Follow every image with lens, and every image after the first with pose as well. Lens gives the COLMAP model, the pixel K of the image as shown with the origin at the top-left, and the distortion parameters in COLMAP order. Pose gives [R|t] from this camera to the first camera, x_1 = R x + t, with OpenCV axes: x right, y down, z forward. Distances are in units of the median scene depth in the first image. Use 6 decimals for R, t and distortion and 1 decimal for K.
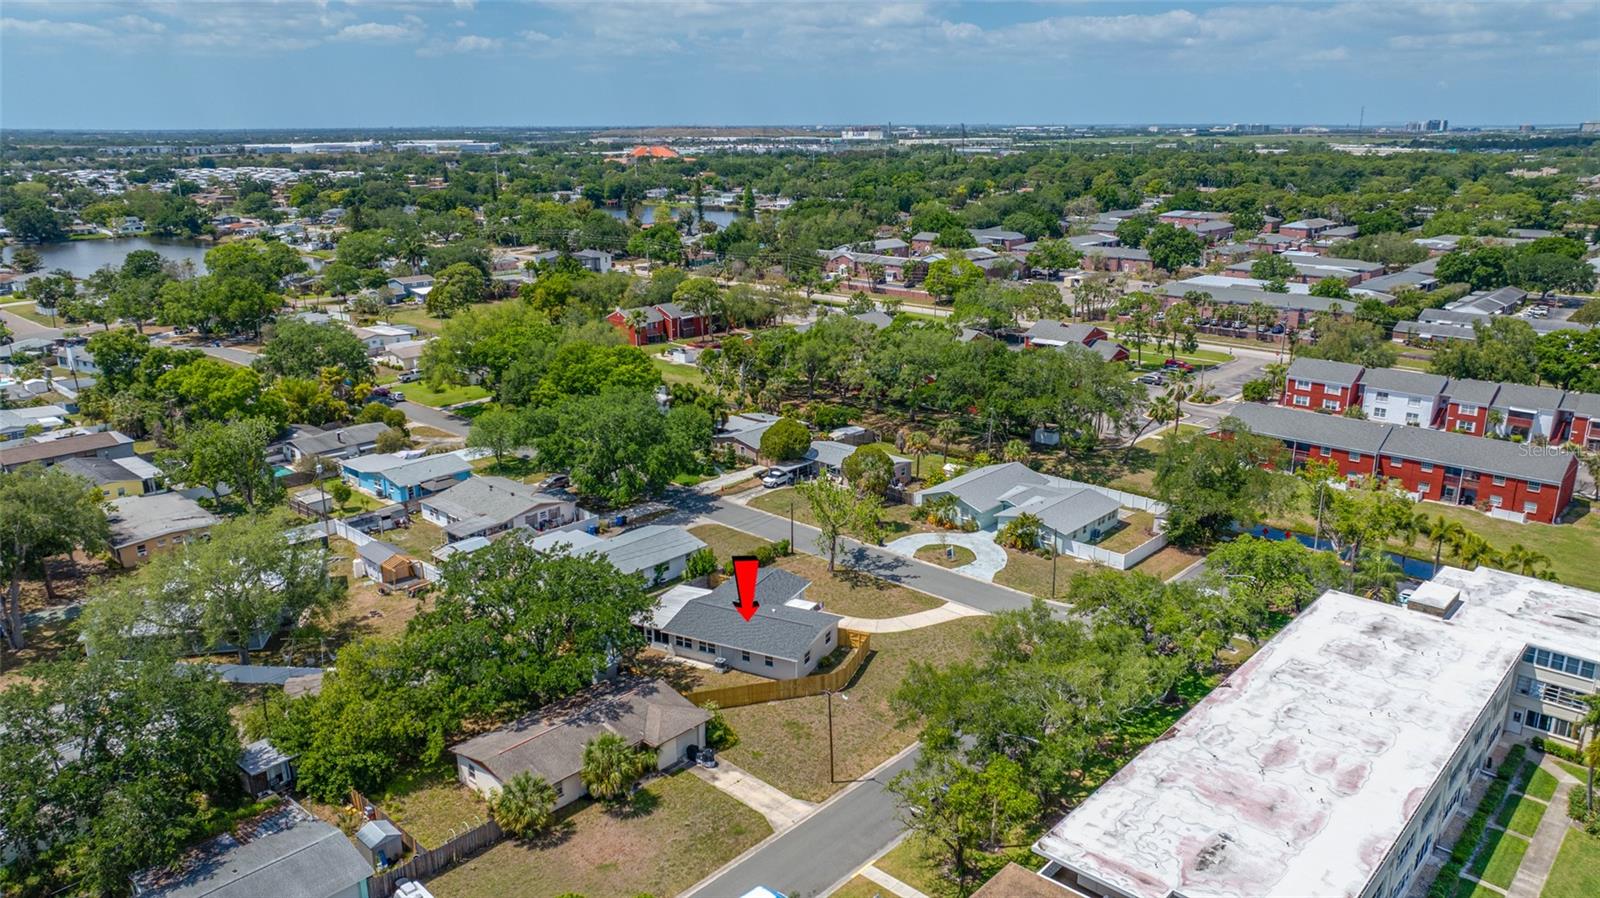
lens RADIAL K [[1121.4, 0, 805.6], [0, 1121.4, 450.1], [0, 0, 1]] dist [-0.020403, 0.004856]
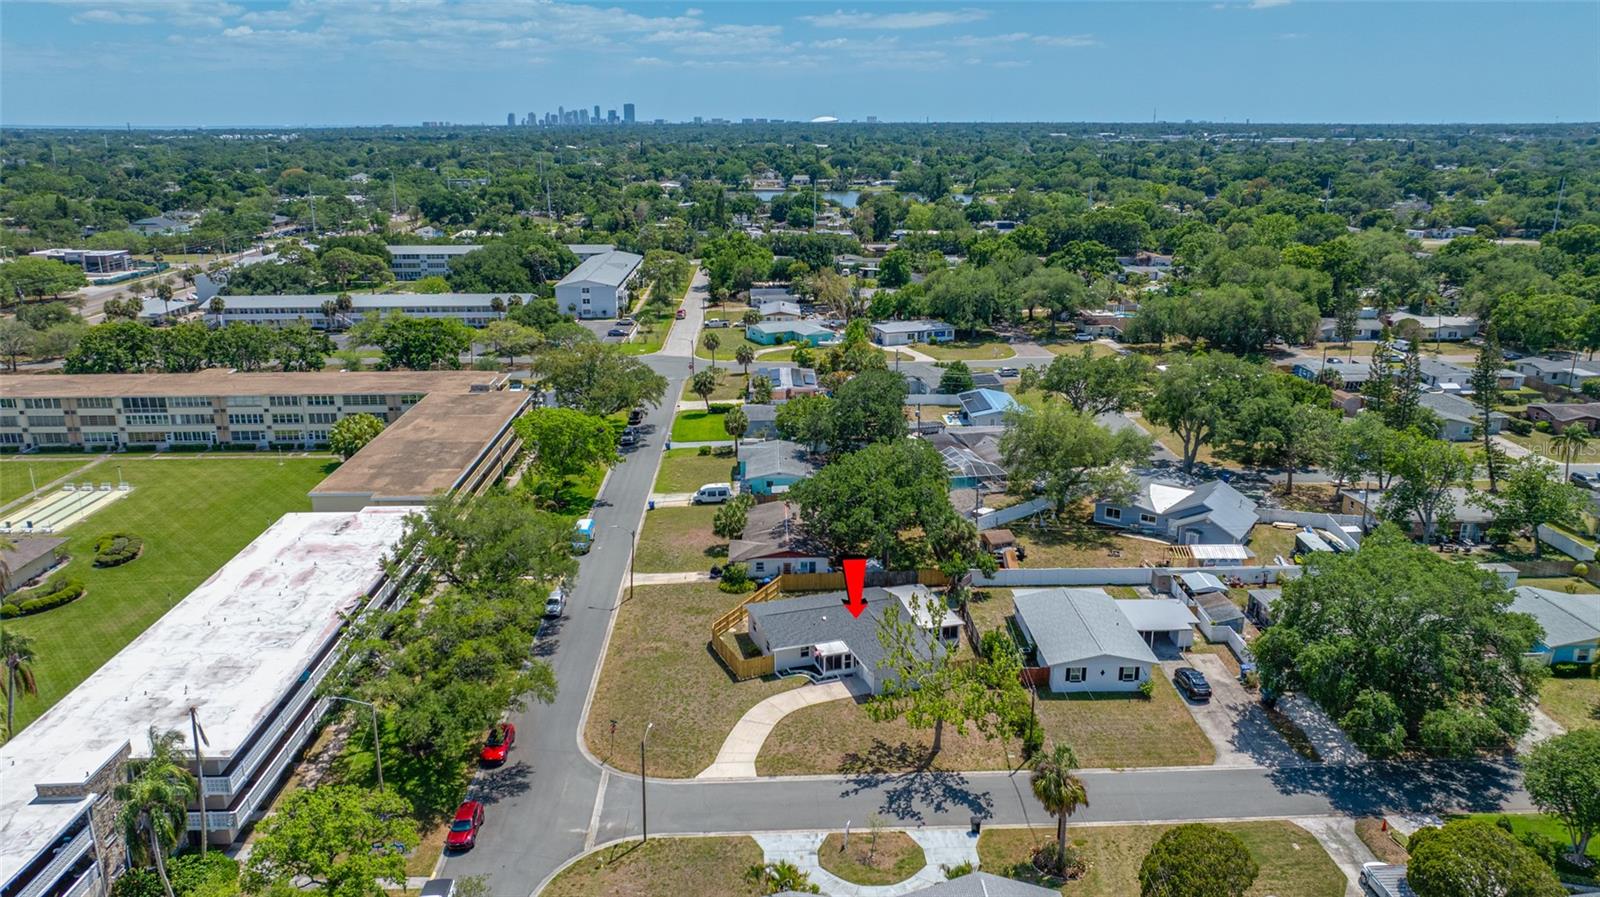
lens RADIAL K [[1129.4, 0, 805.4], [0, 1129.4, 441.1], [0, 0, 1]] dist [-0.020234, 0.002853]
pose [[-0.712879, 0.194352, -0.673818, 0.503508], [-0.192900, 0.869424, 0.454853, -0.355049], [0.674236, 0.454234, -0.582304, 1.221552]]
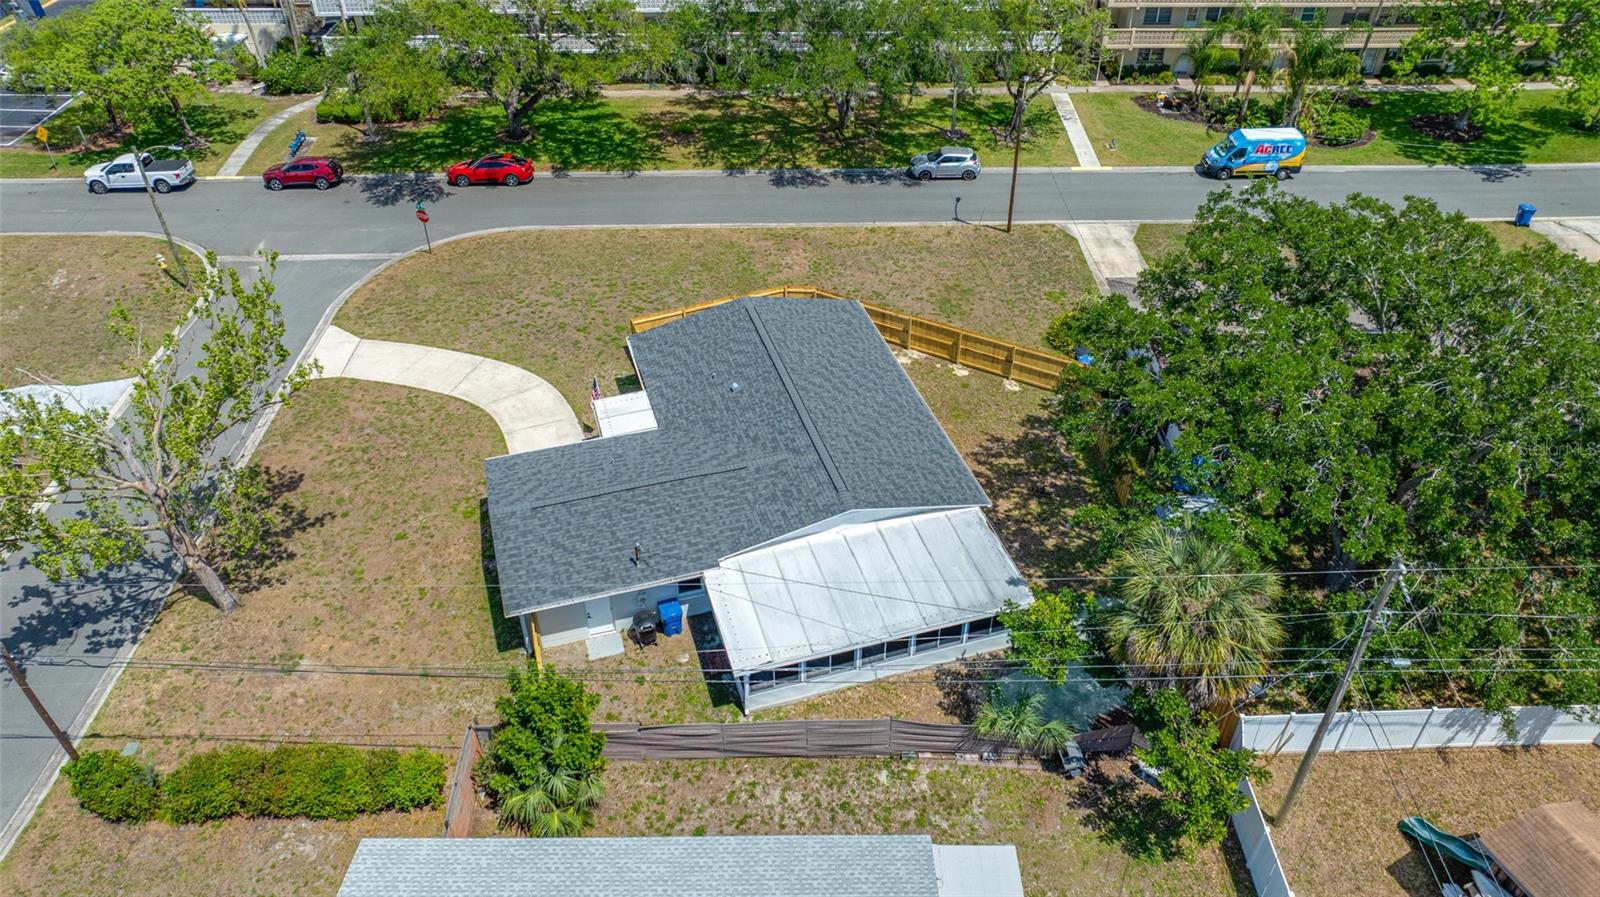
lens RADIAL K [[1138.1, 0, 802.3], [0, 1138.1, 429.2], [0, 0, 1]] dist [-0.036652, 0.043277]
pose [[-0.679851, -0.441115, 0.585849, -0.238173], [0.211473, 0.647009, 0.732570, -0.115441], [-0.702197, 0.621930, -0.346586, 0.929839]]
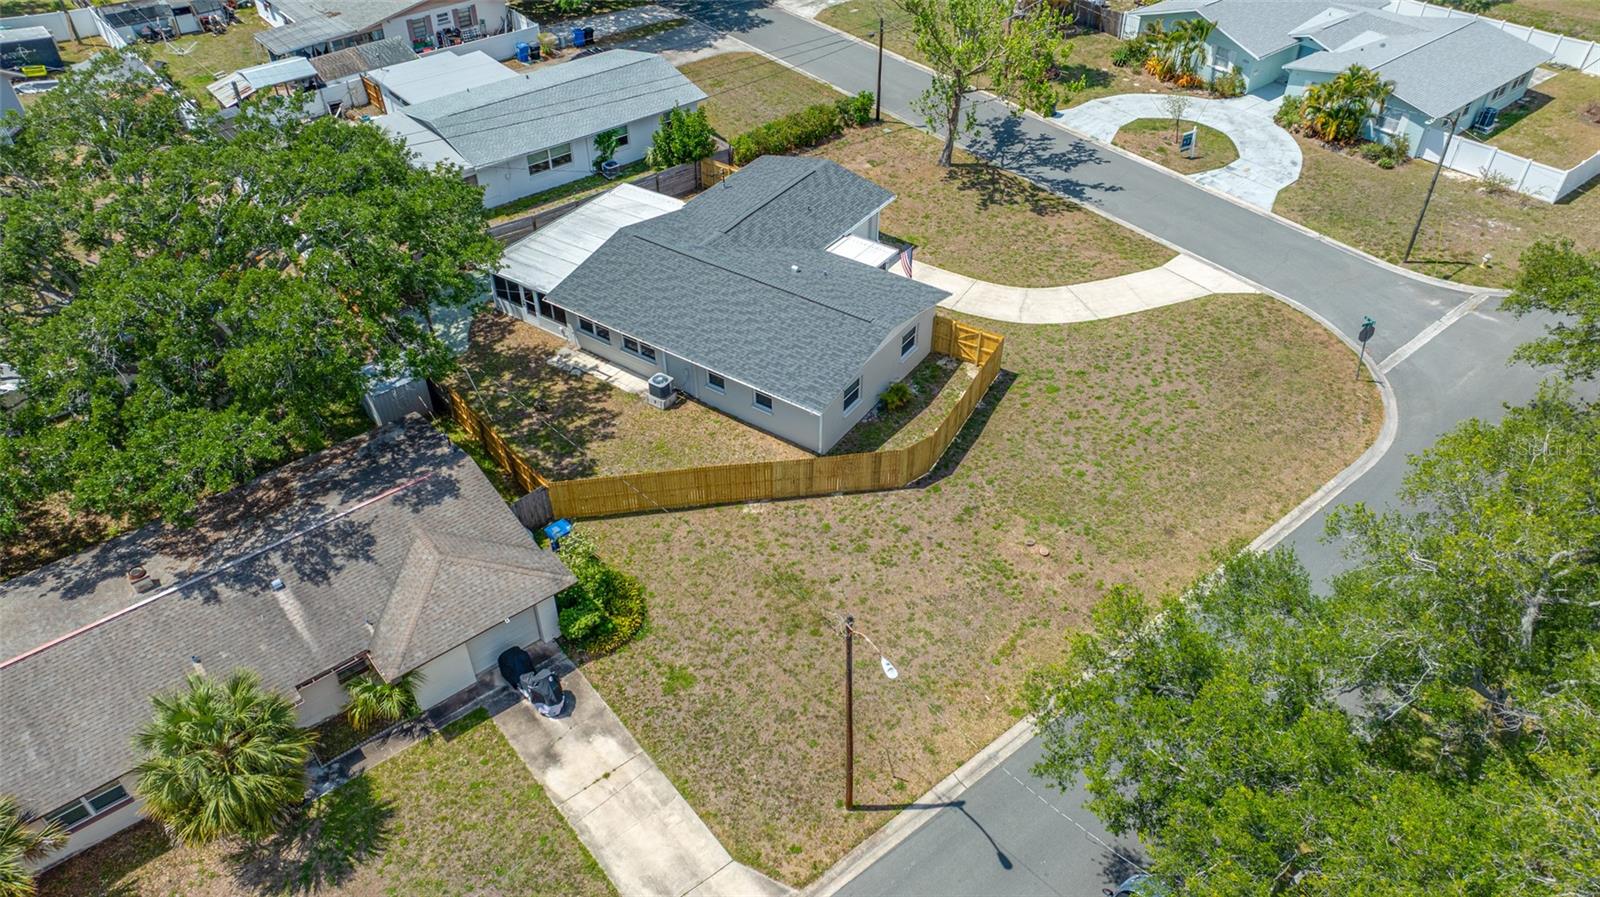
lens RADIAL K [[1129.4, 0, 805.4], [0, 1129.4, 441.1], [0, 0, 1]] dist [-0.020234, 0.002853]
pose [[0.989893, 0.092789, -0.107244, 0.025222], [-0.042852, 0.916595, 0.397514, 0.021619], [0.135184, -0.388901, 0.911307, 0.458765]]
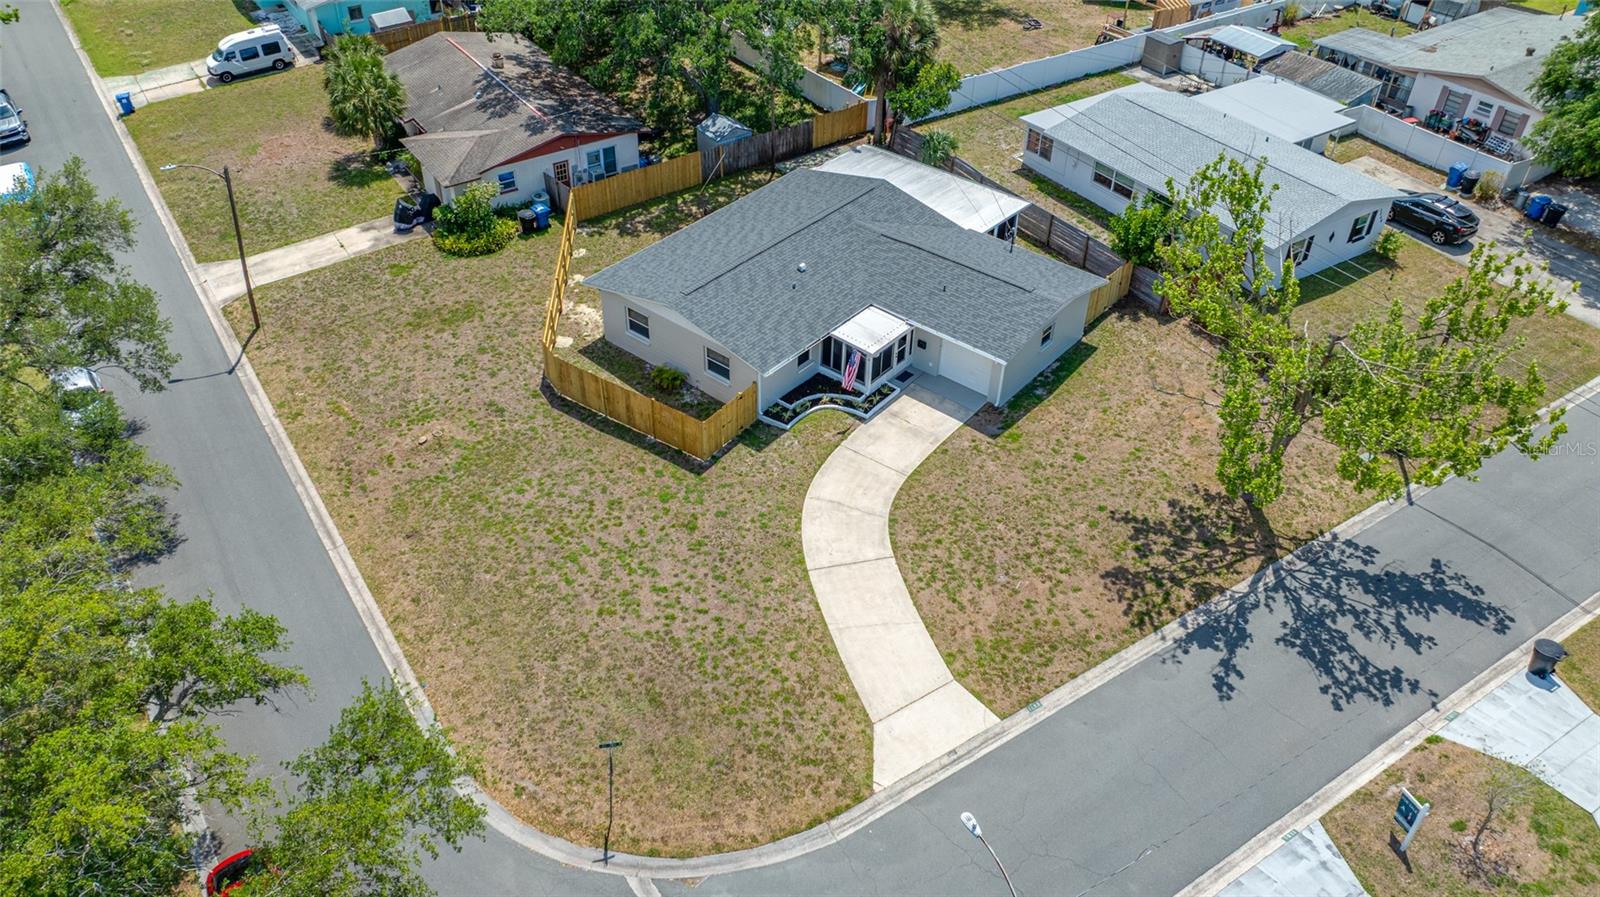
lens RADIAL K [[1192.4, 0, 764.7], [0, 1192.4, 450.3], [0, 0, 1]] dist [-0.022743, 0.011614]
pose [[-0.257741, 0.608823, -0.750270, 0.298522], [-0.269759, 0.700285, 0.660932, -0.088022], [0.927793, 0.372741, -0.016257, 0.836892]]
